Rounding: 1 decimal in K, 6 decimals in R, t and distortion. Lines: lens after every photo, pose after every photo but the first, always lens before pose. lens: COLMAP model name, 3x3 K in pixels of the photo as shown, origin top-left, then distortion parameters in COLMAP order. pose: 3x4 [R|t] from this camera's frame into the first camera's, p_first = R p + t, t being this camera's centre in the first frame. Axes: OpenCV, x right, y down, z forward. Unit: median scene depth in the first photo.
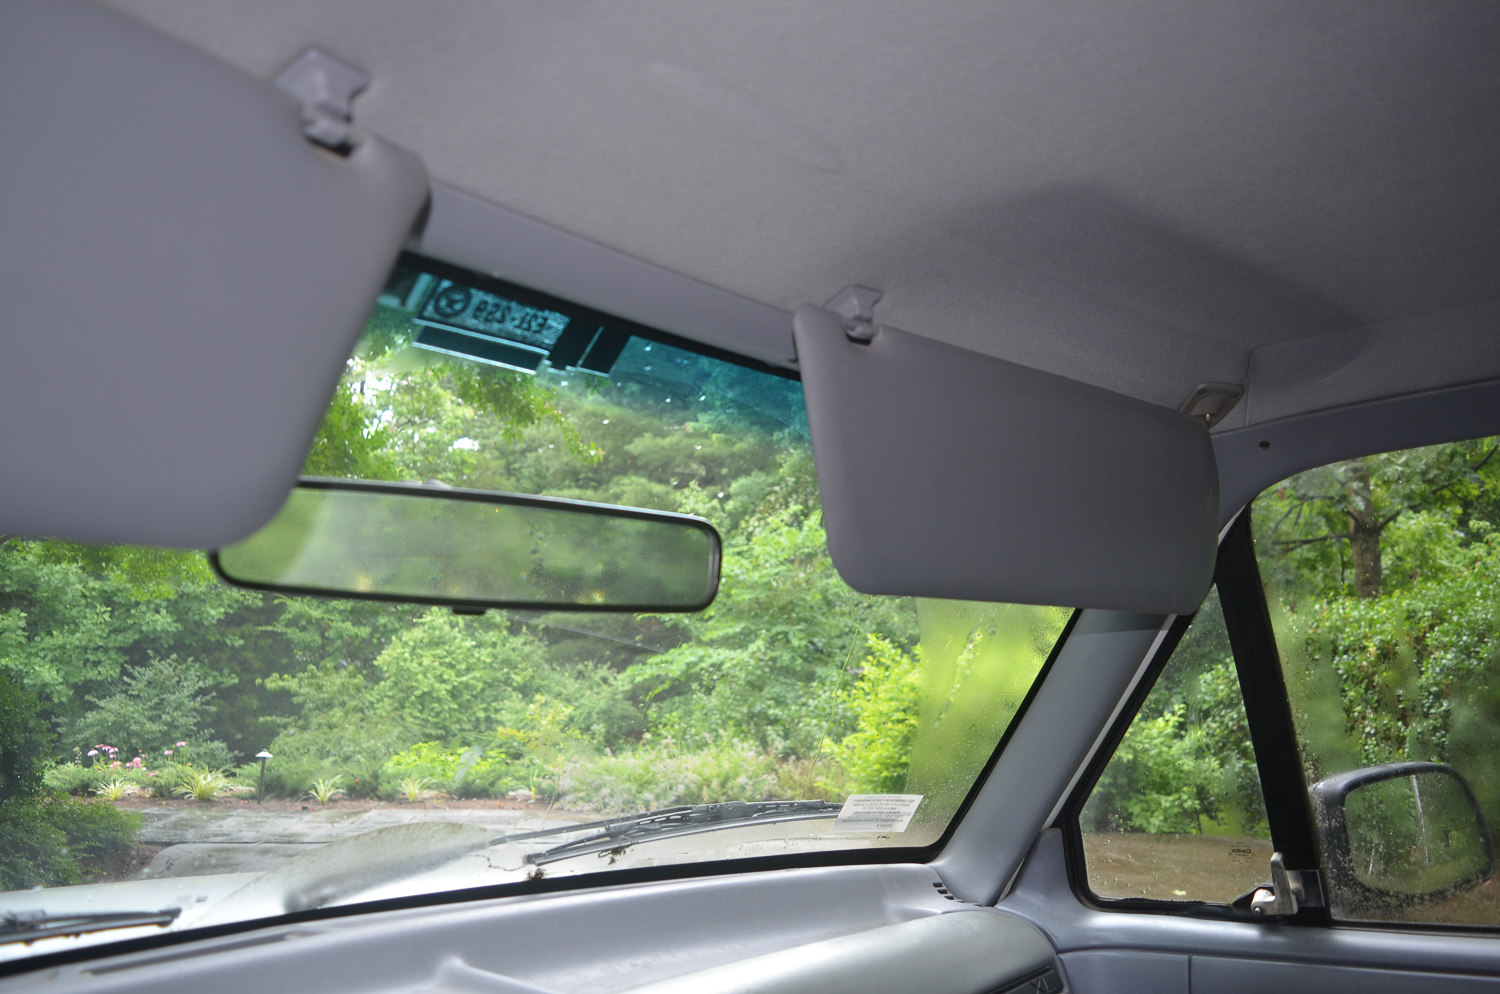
lens RADIAL K [[1199.2, 0, 732.6], [0, 1199.2, 499.5], [0, 0, 1]] dist [-0.109963, 0.049863]
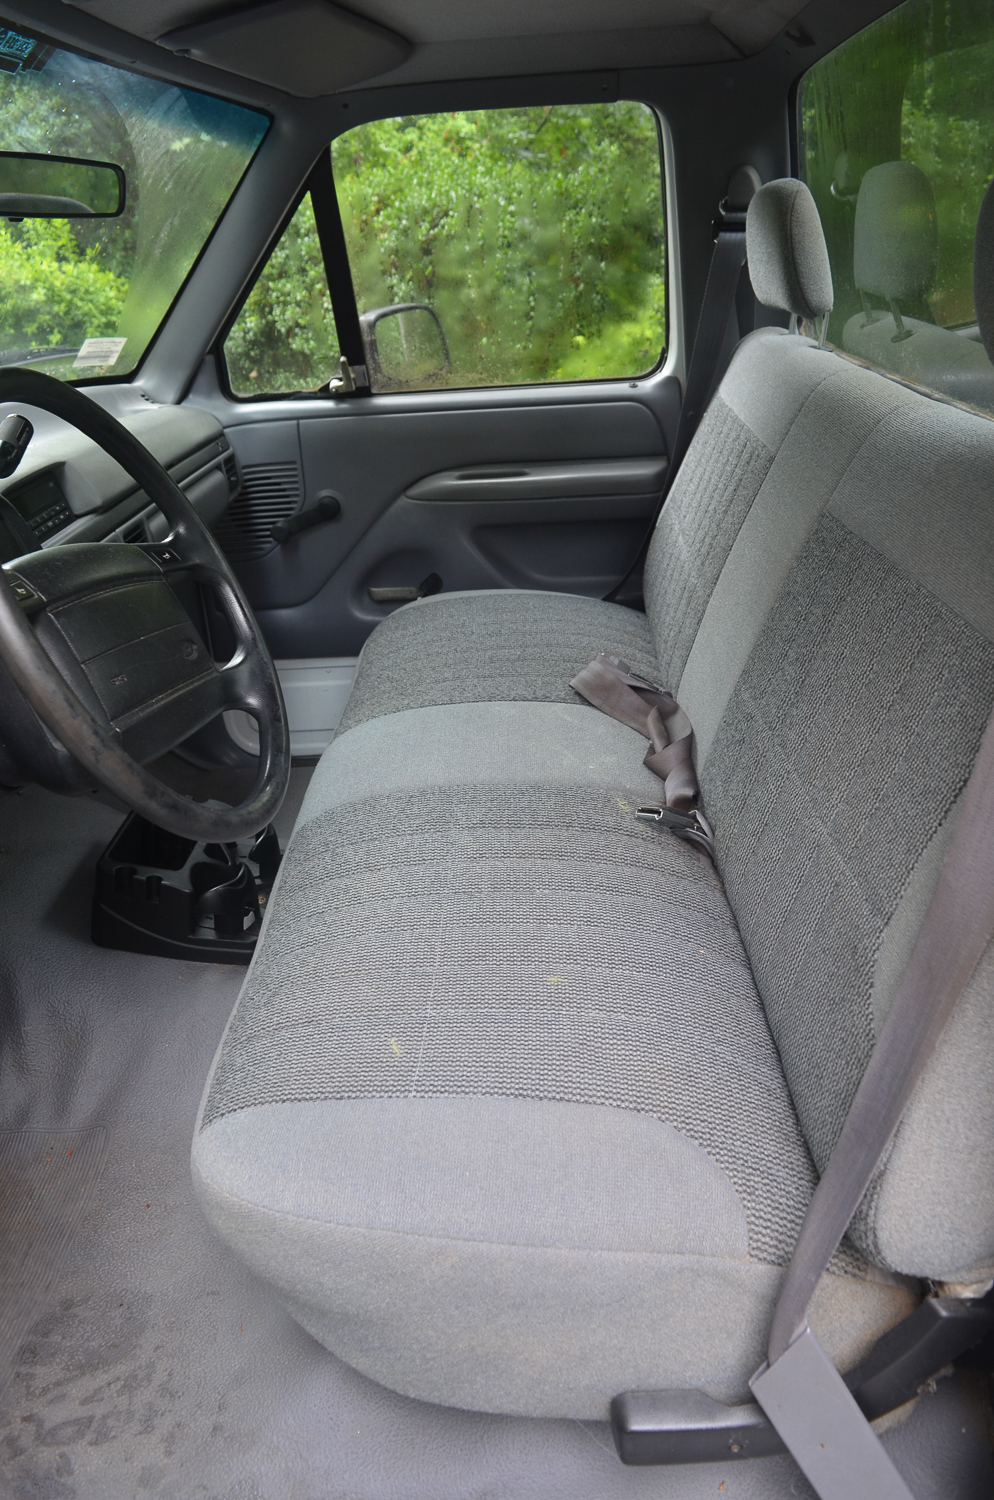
lens RADIAL K [[1199.2, 0, 497.0], [0, 1199.2, 750.0], [0, 0, 1]] dist [-0.109963, 0.049863]
pose [[0.800923, -0.243996, 0.546799, -0.065831], [-0.074317, 0.865638, 0.495125, -0.011764], [-0.594138, -0.437193, 0.675176, -0.084590]]
